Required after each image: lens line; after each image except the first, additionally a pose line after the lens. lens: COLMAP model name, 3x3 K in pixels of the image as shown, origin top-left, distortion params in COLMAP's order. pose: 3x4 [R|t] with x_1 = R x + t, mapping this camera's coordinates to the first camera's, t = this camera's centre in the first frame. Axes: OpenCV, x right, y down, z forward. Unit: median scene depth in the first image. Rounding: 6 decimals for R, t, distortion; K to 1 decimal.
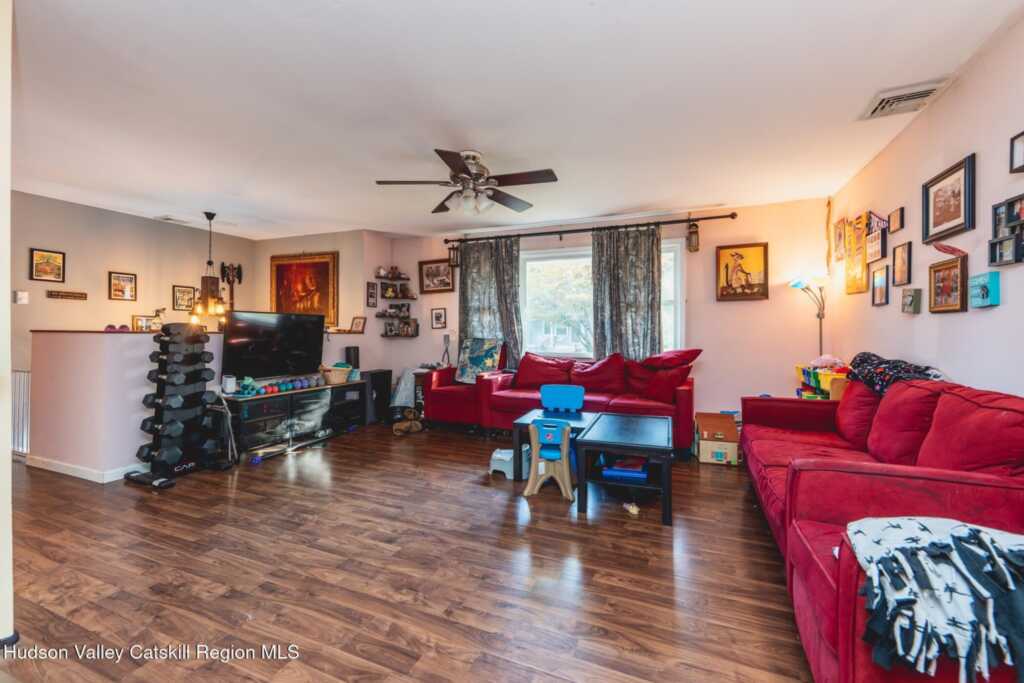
lens RADIAL K [[420.6, 0, 512.5], [0, 420.6, 332.4], [0, 0, 1]] dist [0.000782, -0.000392]
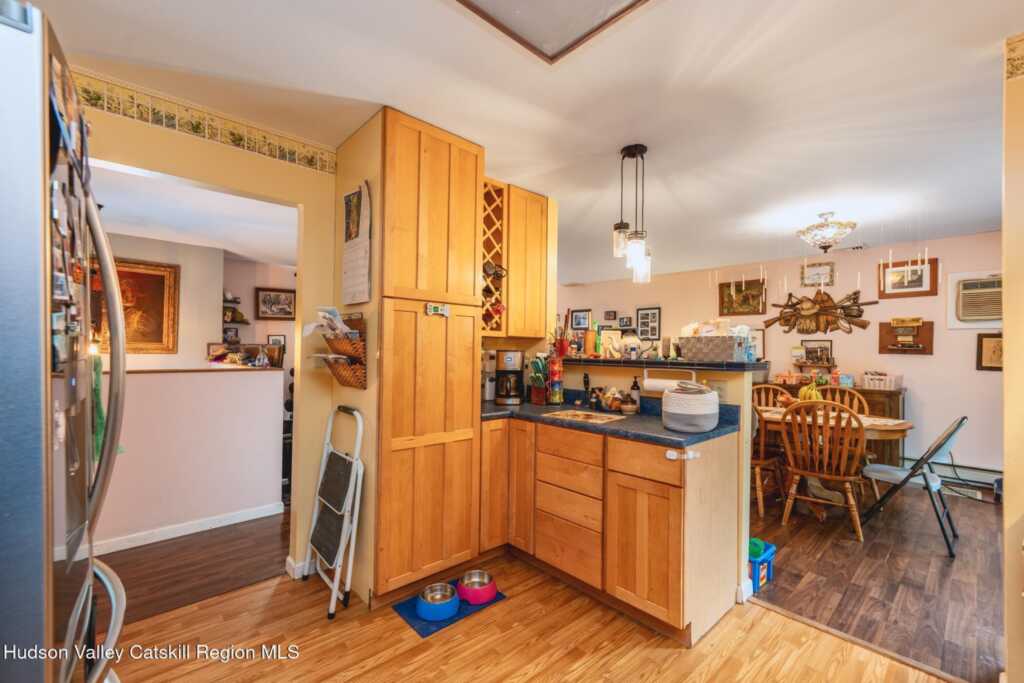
lens RADIAL K [[426.6, 0, 514.2], [0, 426.6, 347.3], [0, 0, 1]] dist [0.001946, -0.000267]
pose [[0.427437, 0.005331, 0.904029, -1.114629], [-0.009685, 0.999952, -0.001317, -0.037426], [-0.903993, -0.008192, 0.427468, 0.000769]]
